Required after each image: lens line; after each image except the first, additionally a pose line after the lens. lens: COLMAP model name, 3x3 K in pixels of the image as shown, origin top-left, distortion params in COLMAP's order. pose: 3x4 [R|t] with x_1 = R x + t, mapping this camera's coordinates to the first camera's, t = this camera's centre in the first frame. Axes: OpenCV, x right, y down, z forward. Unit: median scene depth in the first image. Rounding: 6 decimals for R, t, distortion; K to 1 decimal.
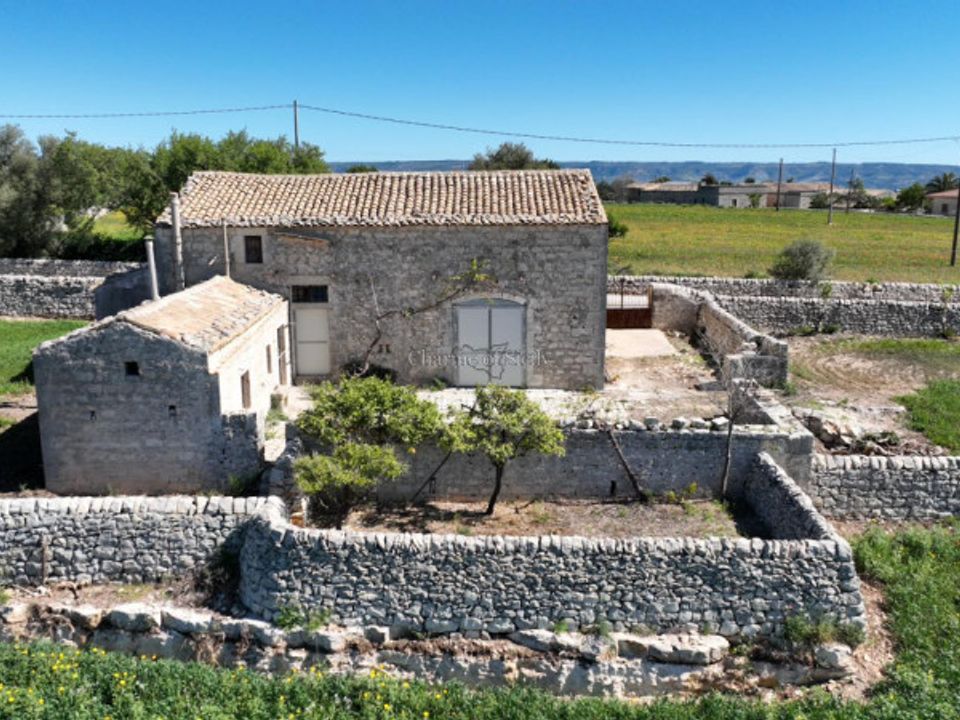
lens RADIAL K [[891.0, 0, 480.0], [0, 891.0, 360.0], [0, 0, 1]] dist [0.010131, -0.003229]
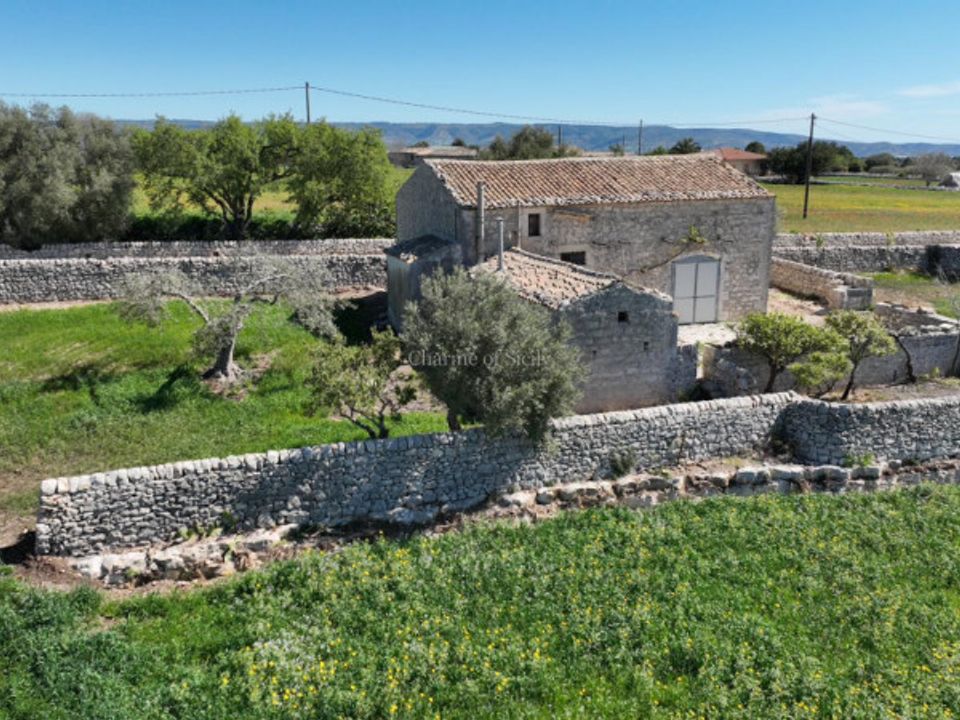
lens RADIAL K [[891.0, 0, 480.0], [0, 891.0, 360.0], [0, 0, 1]] dist [0.010131, -0.003229]
pose [[0.944693, -0.083369, 0.317181, -1.224258], [0.069950, 0.996116, 0.053484, -0.014903], [-0.320408, -0.028339, 0.946856, -0.251083]]
